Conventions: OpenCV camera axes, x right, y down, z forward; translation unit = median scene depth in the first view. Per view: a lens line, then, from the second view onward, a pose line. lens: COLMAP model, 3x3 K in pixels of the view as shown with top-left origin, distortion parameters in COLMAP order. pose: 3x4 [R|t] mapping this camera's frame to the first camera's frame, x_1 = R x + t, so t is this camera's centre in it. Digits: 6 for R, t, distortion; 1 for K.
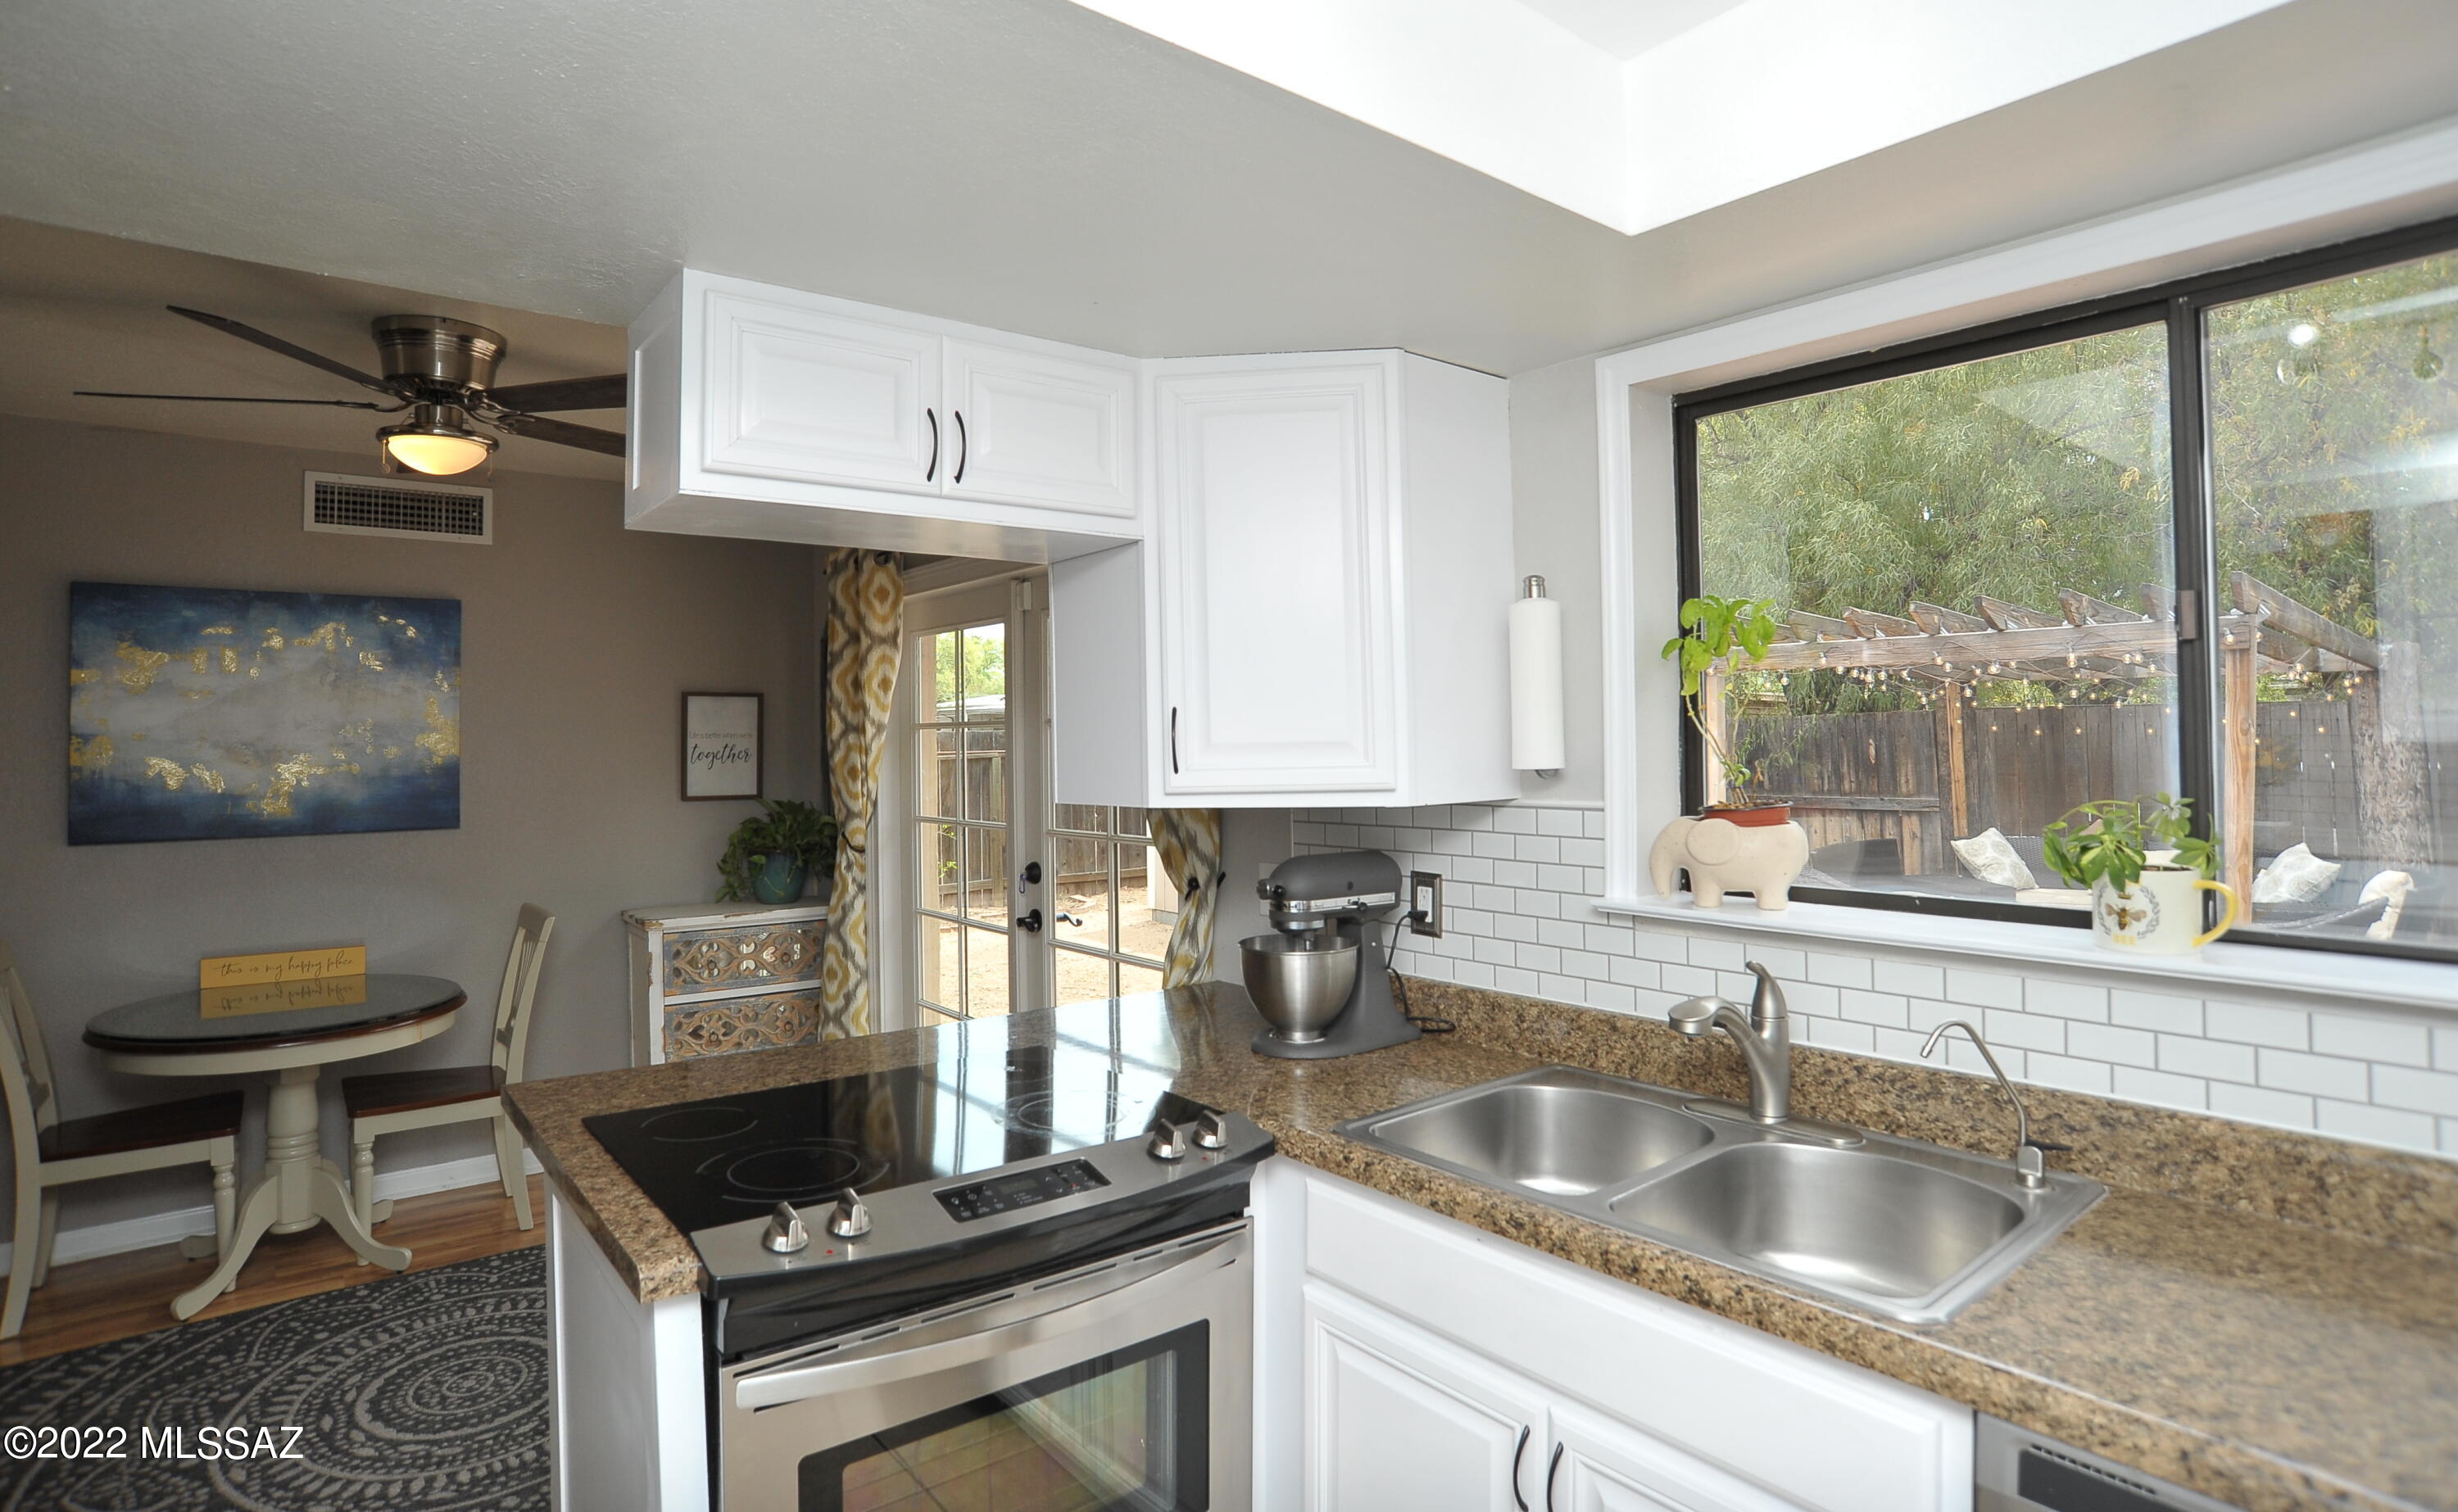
lens RADIAL K [[1307.2, 0, 1229.1], [0, 1307.2, 736.9], [0, 0, 1]] dist [-0.040966, 0.007596]
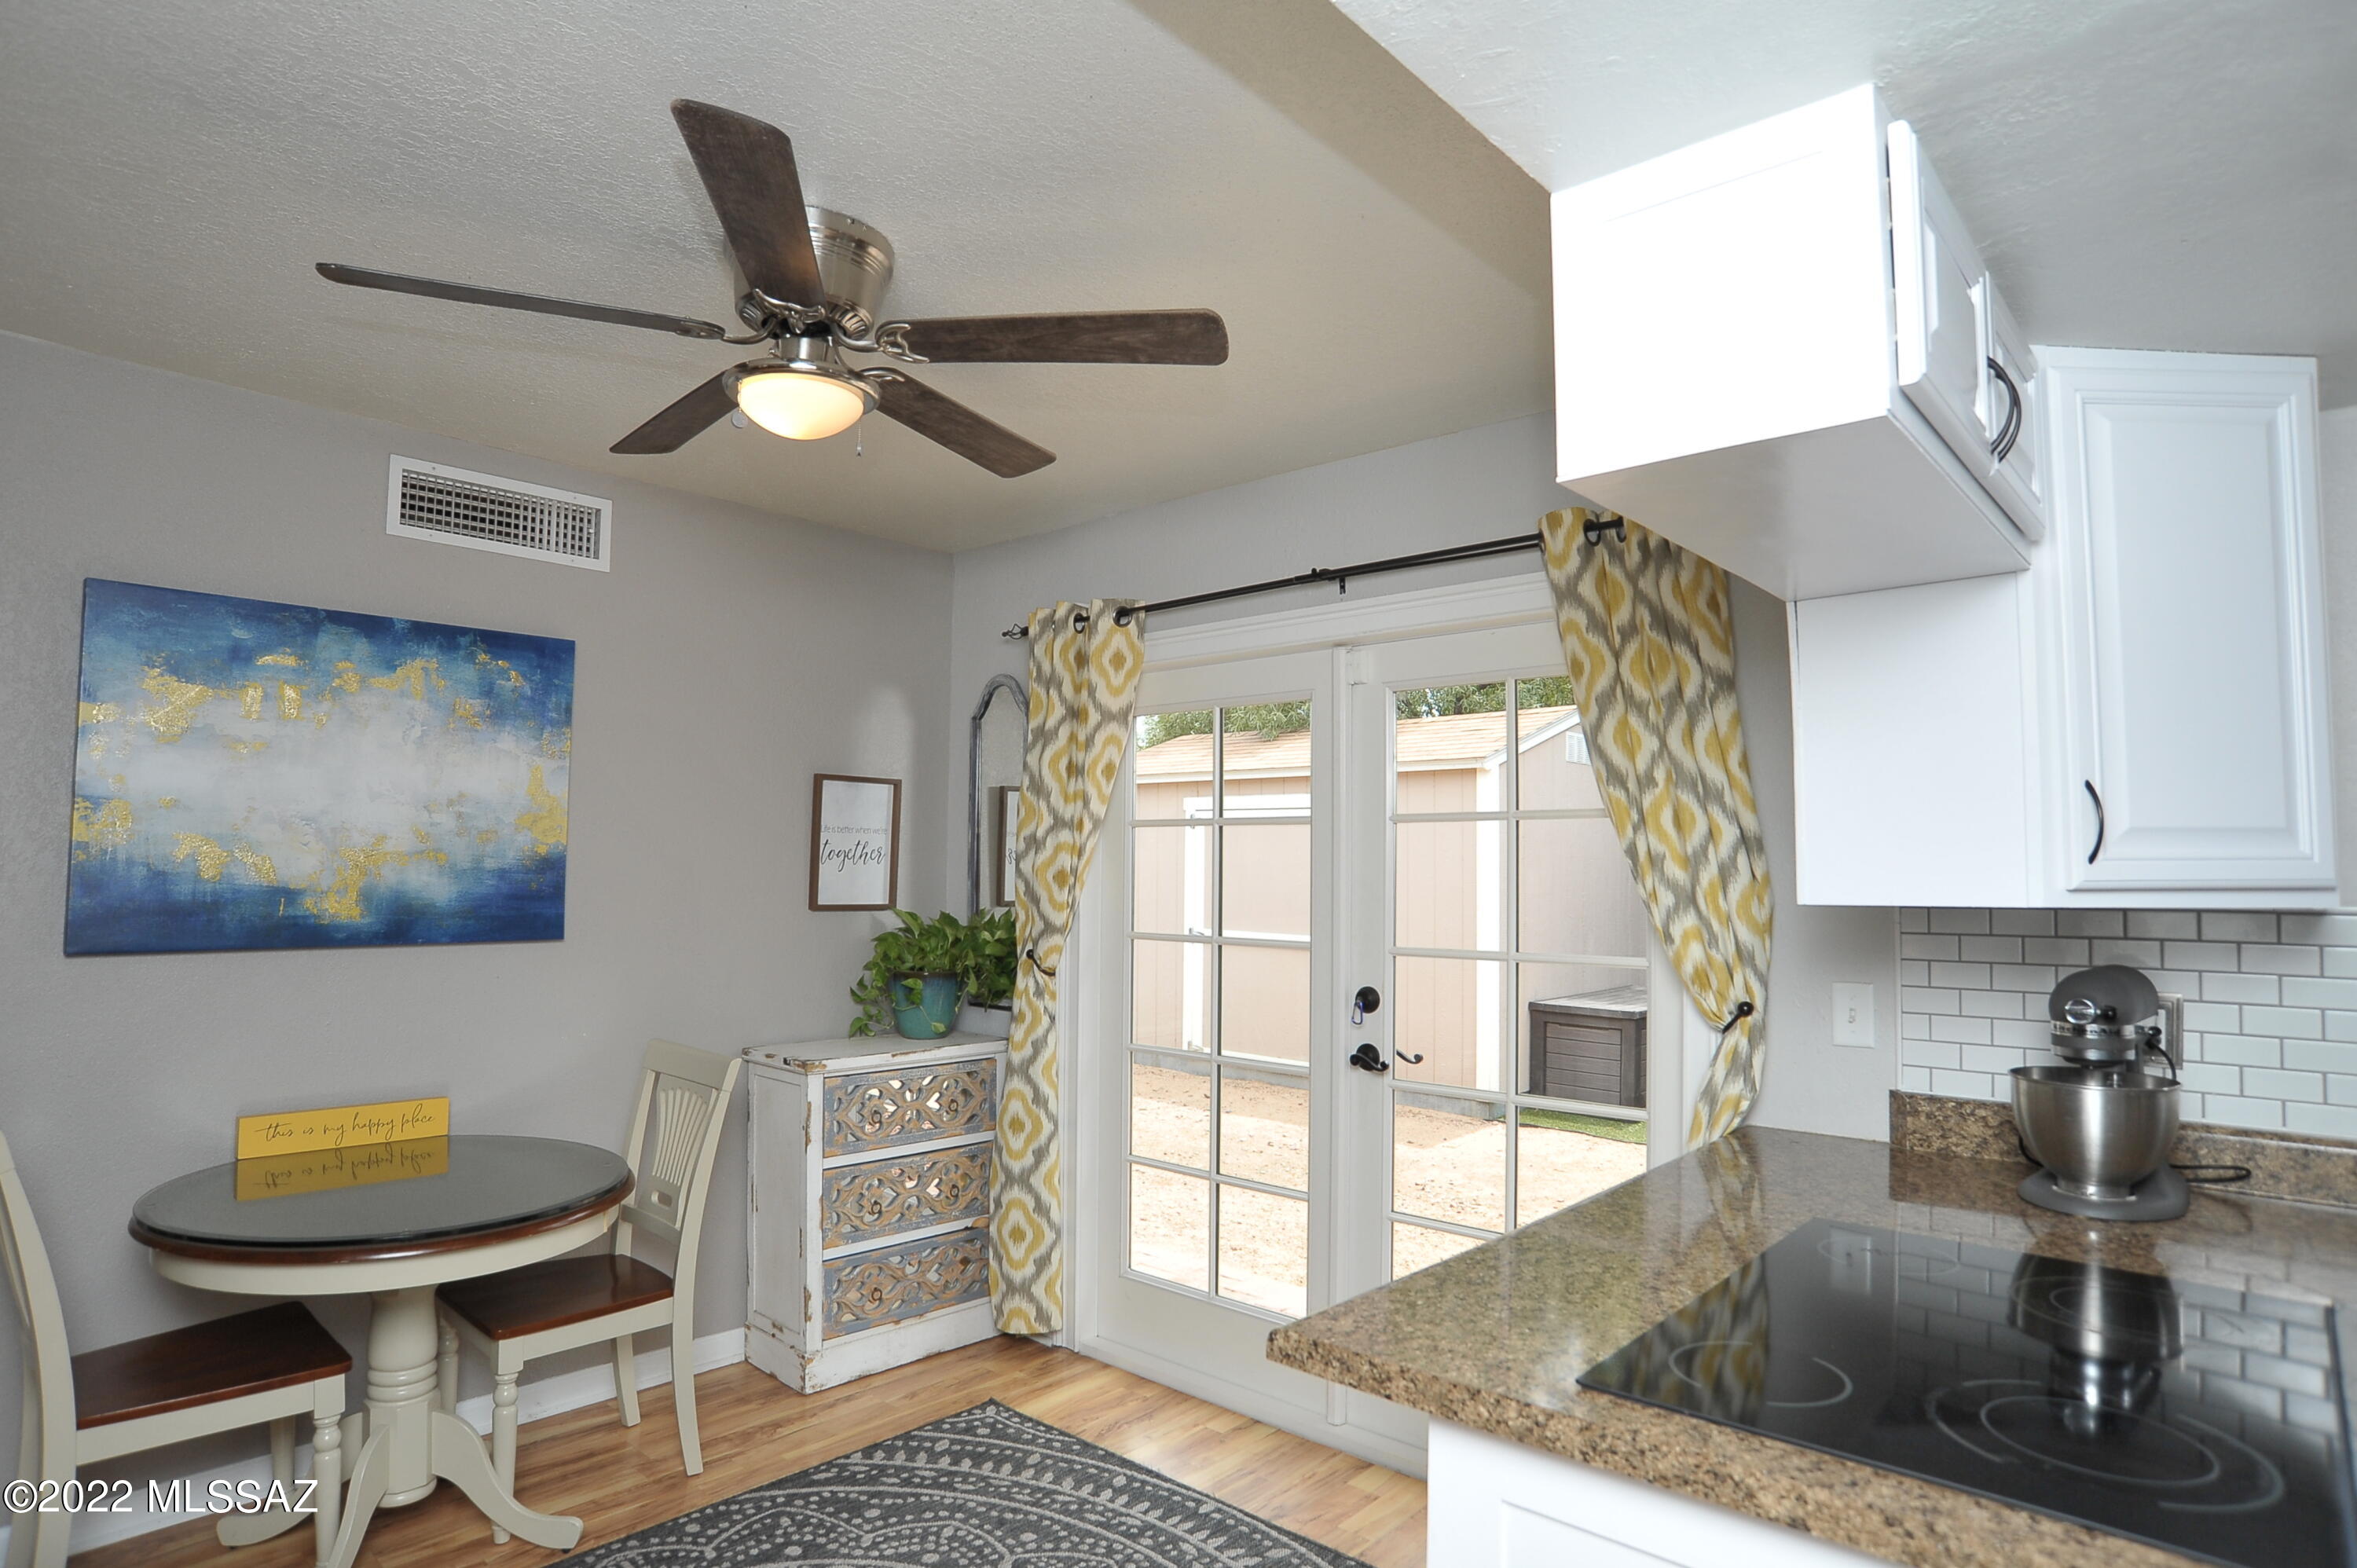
lens RADIAL K [[1302.3, 0, 1165.2], [0, 1302.3, 828.9], [0, 0, 1]] dist [-0.058534, 0.006399]
pose [[0.984202, 0.024862, 0.175294, -0.406830], [-0.019415, 0.999276, -0.032718, 0.024969], [-0.175981, 0.028798, 0.983972, 0.203481]]
